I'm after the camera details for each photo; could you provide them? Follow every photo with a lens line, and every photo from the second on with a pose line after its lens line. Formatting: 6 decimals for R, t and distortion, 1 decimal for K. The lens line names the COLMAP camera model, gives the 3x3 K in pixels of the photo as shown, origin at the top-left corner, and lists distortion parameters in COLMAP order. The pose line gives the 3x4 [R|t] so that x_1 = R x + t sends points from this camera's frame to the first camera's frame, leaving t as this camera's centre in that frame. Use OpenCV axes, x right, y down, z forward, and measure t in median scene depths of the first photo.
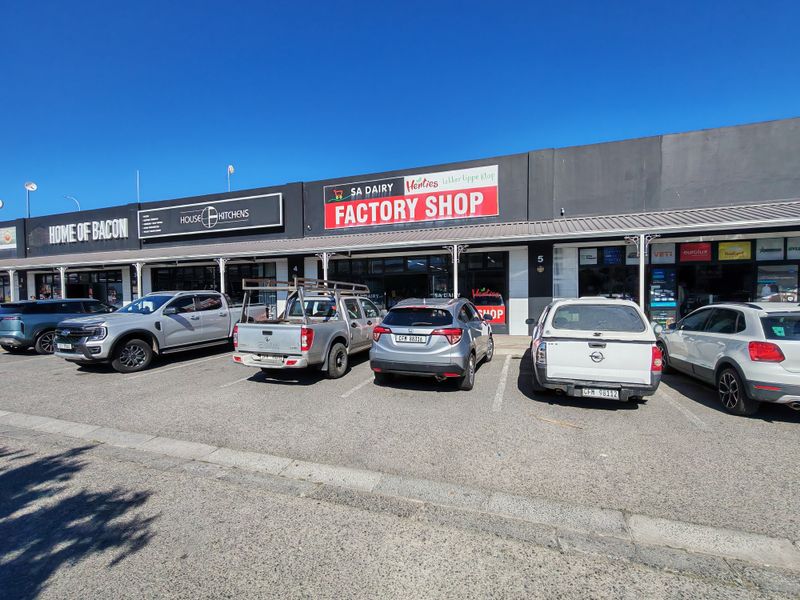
lens RADIAL K [[364.3, 0, 398.1], [0, 364.3, 303.9], [0, 0, 1]] dist [-0.002021, 0.000927]
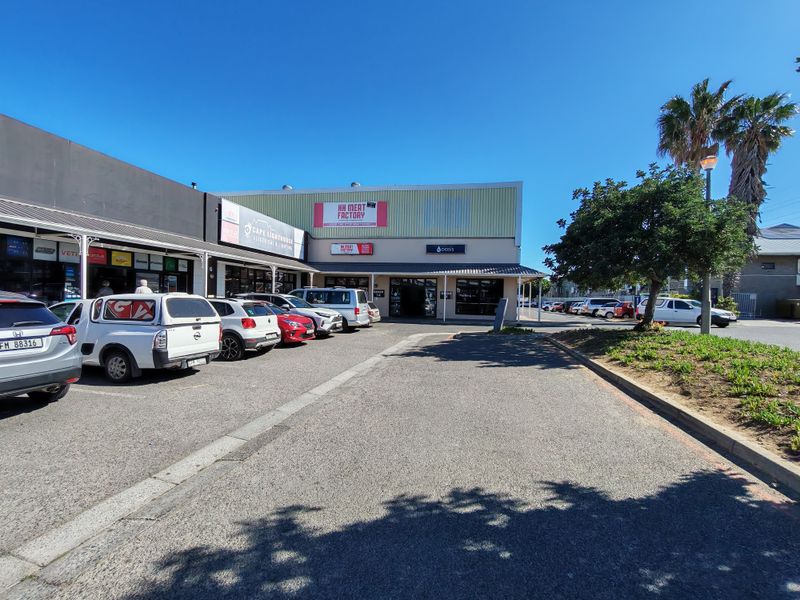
lens RADIAL K [[364.3, 0, 393.0], [0, 364.3, 300.4], [0, 0, 1]] dist [-0.002021, 0.000927]
pose [[-0.107894, 0.003335, 0.994157, -0.931540], [0.007514, 0.999969, -0.002539, 0.019628], [-0.994134, 0.007196, -0.107915, 0.416404]]
